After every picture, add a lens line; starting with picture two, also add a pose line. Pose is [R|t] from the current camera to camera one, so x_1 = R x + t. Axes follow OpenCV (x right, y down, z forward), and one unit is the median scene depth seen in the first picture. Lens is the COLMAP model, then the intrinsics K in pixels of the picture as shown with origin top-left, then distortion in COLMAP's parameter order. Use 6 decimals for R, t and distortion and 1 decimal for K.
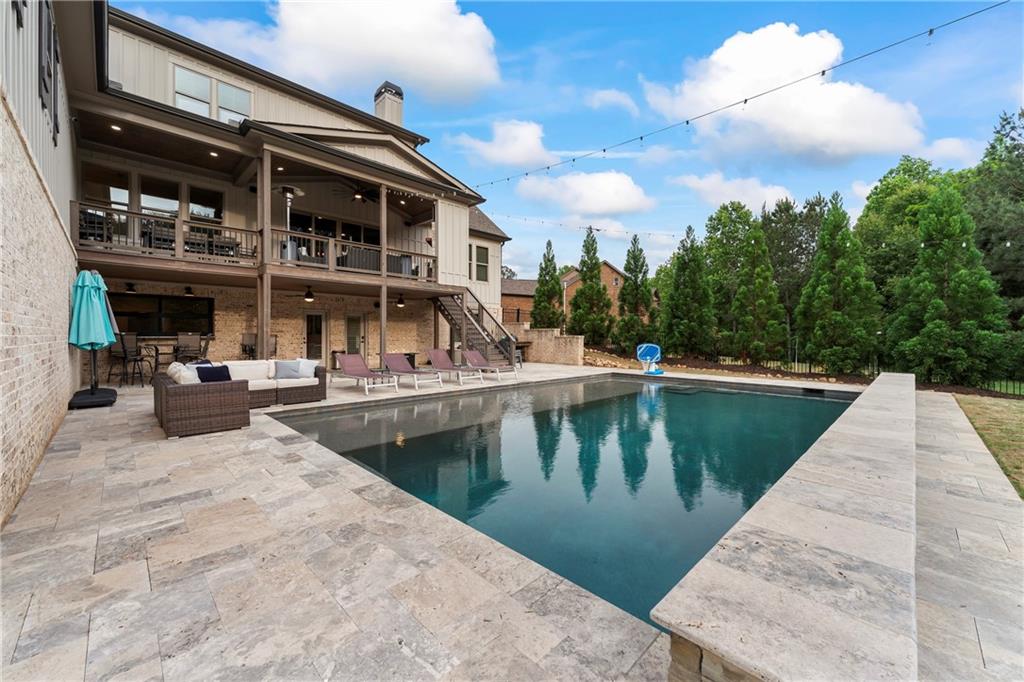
lens RADIAL K [[395.6, 0, 516.0], [0, 395.6, 340.3], [0, 0, 1]] dist [-0.000417, -0.000035]
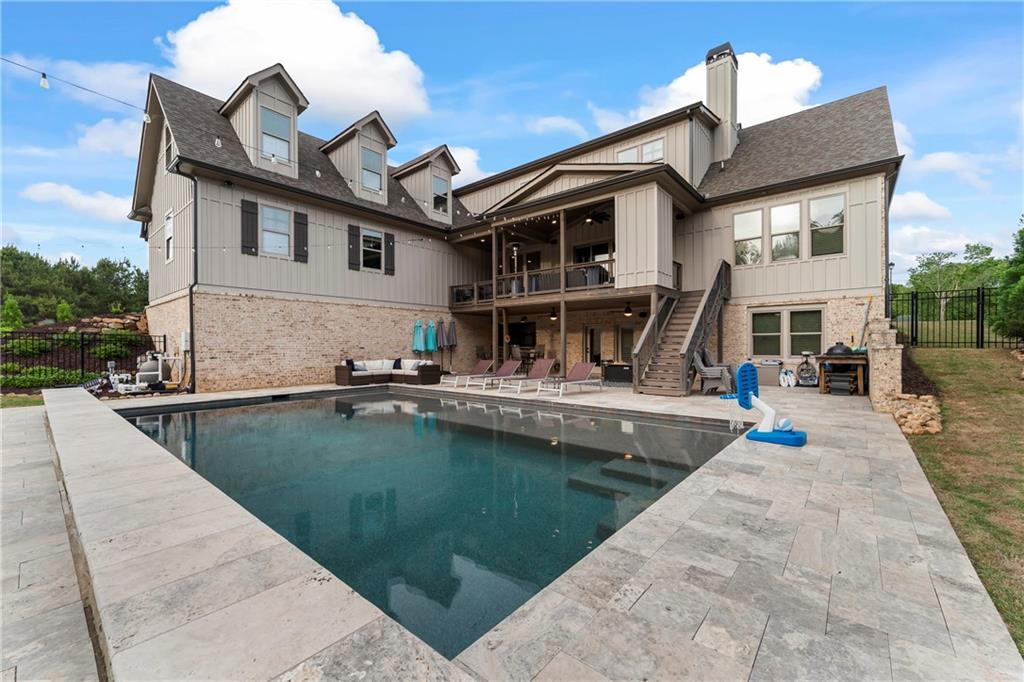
lens RADIAL K [[400.6, 0, 515.6], [0, 400.6, 349.6], [0, 0, 1]] dist [-0.001589, -0.000062]
pose [[0.077440, 0.006265, -0.996977, 0.780211], [-0.007661, 0.999954, 0.005689, -0.007984], [0.996968, 0.007197, 0.077485, 0.785388]]
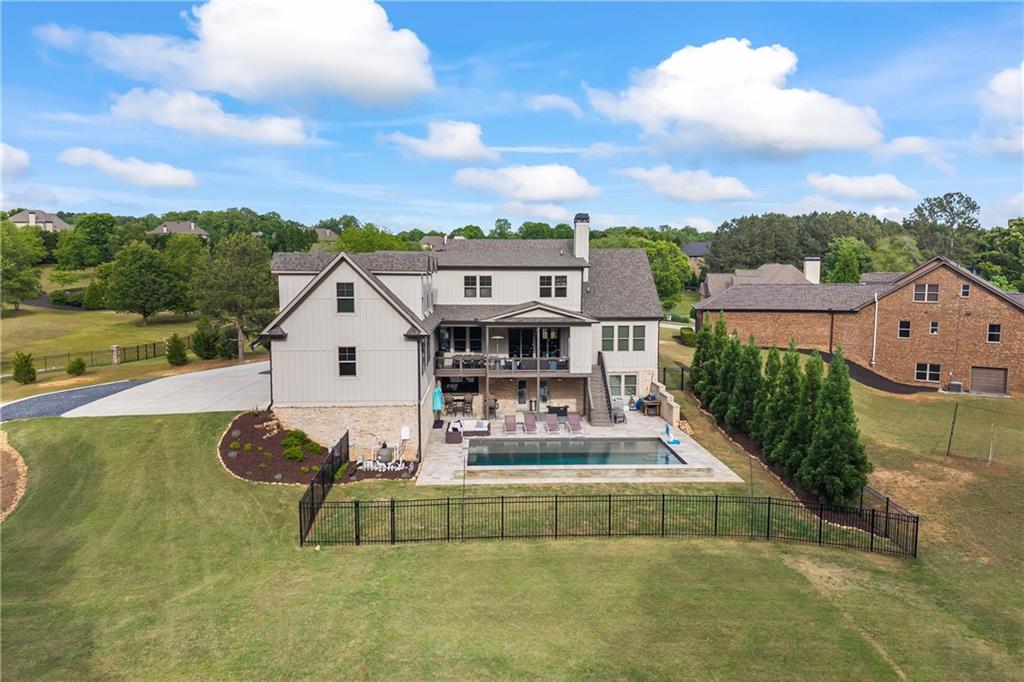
lens RADIAL K [[684.8, 0, 509.3], [0, 684.8, 352.5], [0, 0, 1]] dist [-0.003901, -0.001130]
pose [[0.730594, 0.074490, -0.678737, 1.894404], [-0.005126, 0.994602, 0.103638, -0.619523], [0.682793, -0.072238, 0.727032, -1.601759]]
